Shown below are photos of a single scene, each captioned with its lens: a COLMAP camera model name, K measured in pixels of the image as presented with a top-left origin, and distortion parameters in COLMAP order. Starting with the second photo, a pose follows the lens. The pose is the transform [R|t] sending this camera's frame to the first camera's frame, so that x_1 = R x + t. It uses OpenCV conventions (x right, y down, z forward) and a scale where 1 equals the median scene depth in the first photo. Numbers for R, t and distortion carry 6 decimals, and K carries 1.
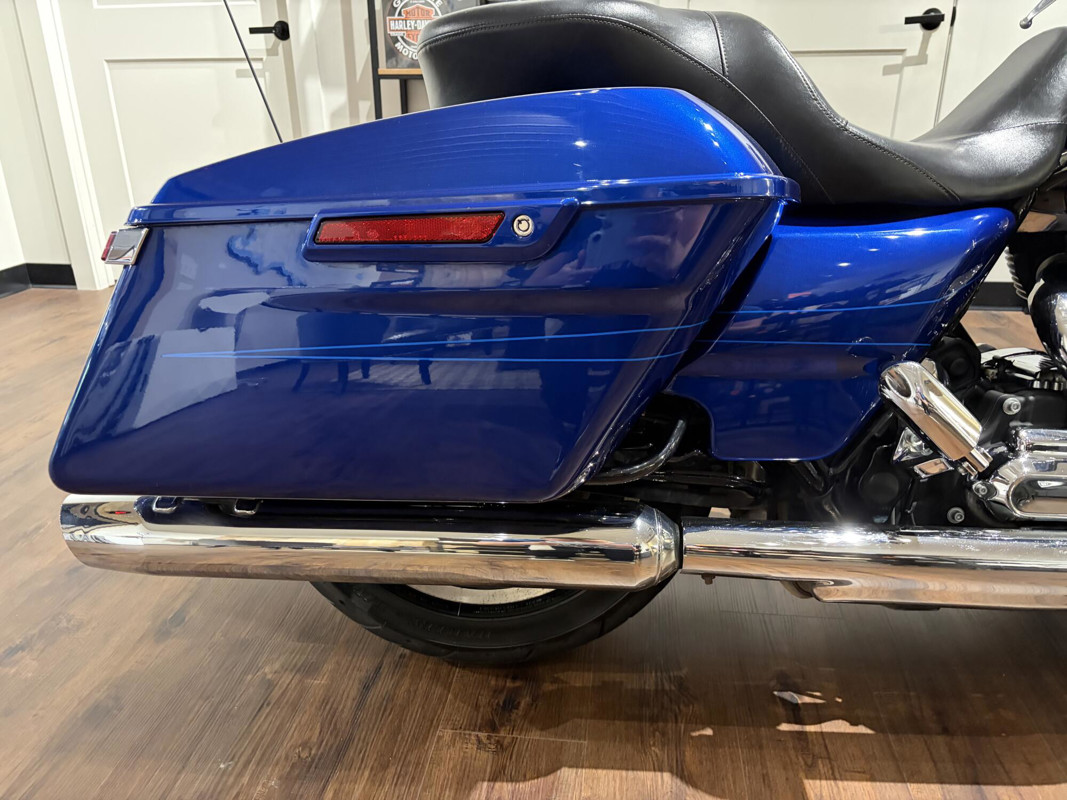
lens RADIAL K [[809.9, 0, 533.9], [0, 809.9, 400.6], [0, 0, 1]] dist [0.041055, -0.041878]
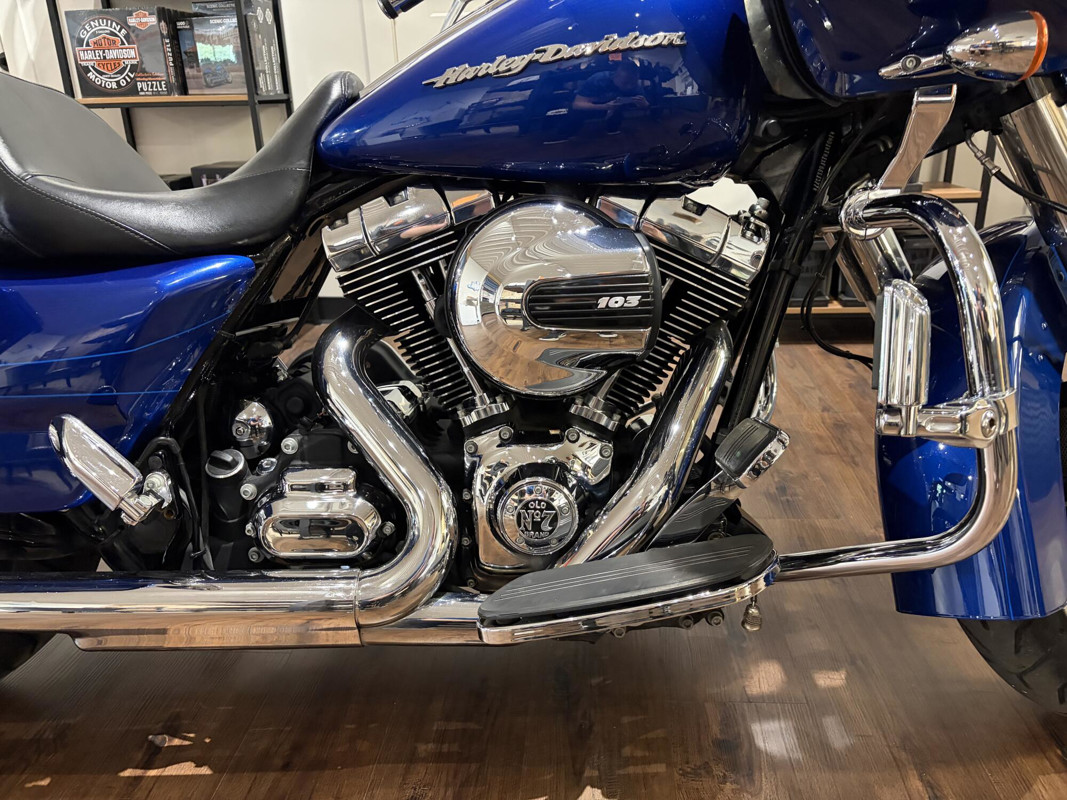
lens RADIAL K [[809.9, 0, 531.8], [0, 809.9, 394.3], [0, 0, 1]] dist [0.041055, -0.041878]
pose [[0.998642, -0.037310, 0.036365, 0.750550], [0.037840, 0.999186, -0.013983, -0.028655], [-0.035814, 0.015340, 0.999241, -0.023987]]
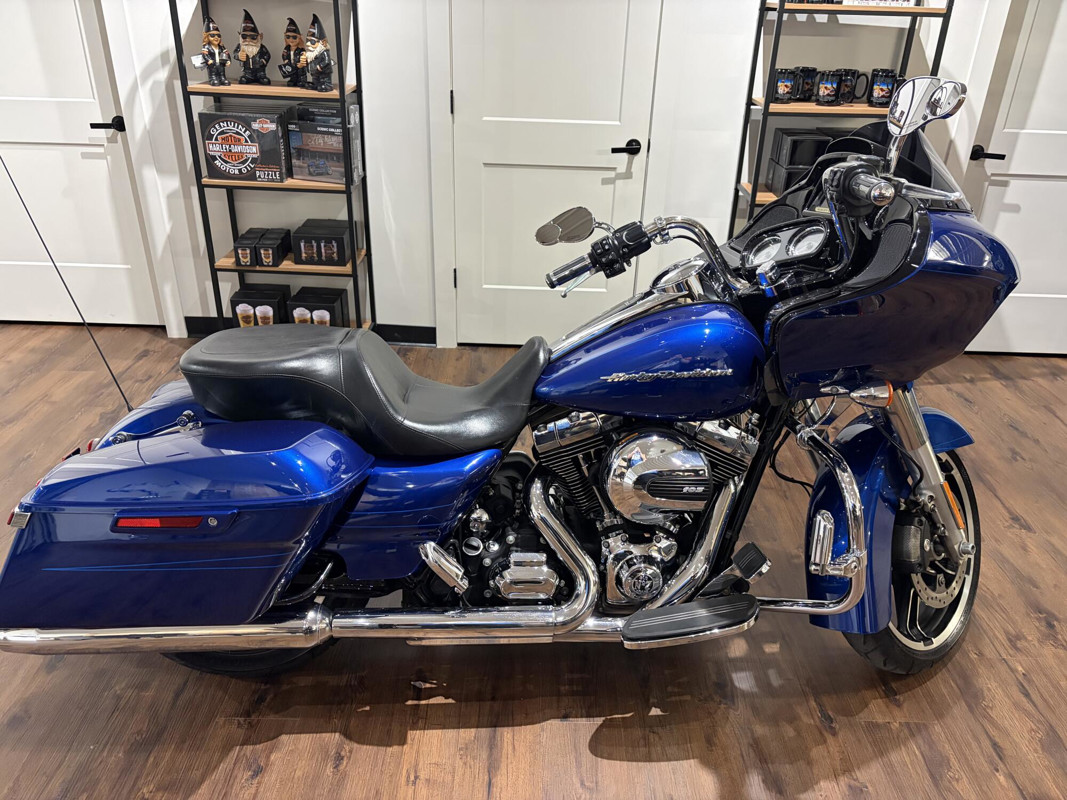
lens RADIAL K [[809.9, 0, 530.9], [0, 809.9, 394.1], [0, 0, 1]] dist [0.041055, -0.041878]
pose [[0.991858, -0.019173, 0.125899, 0.347521], [0.006735, 0.995115, 0.098490, -0.470551], [-0.127172, -0.096840, 0.987142, -0.786716]]
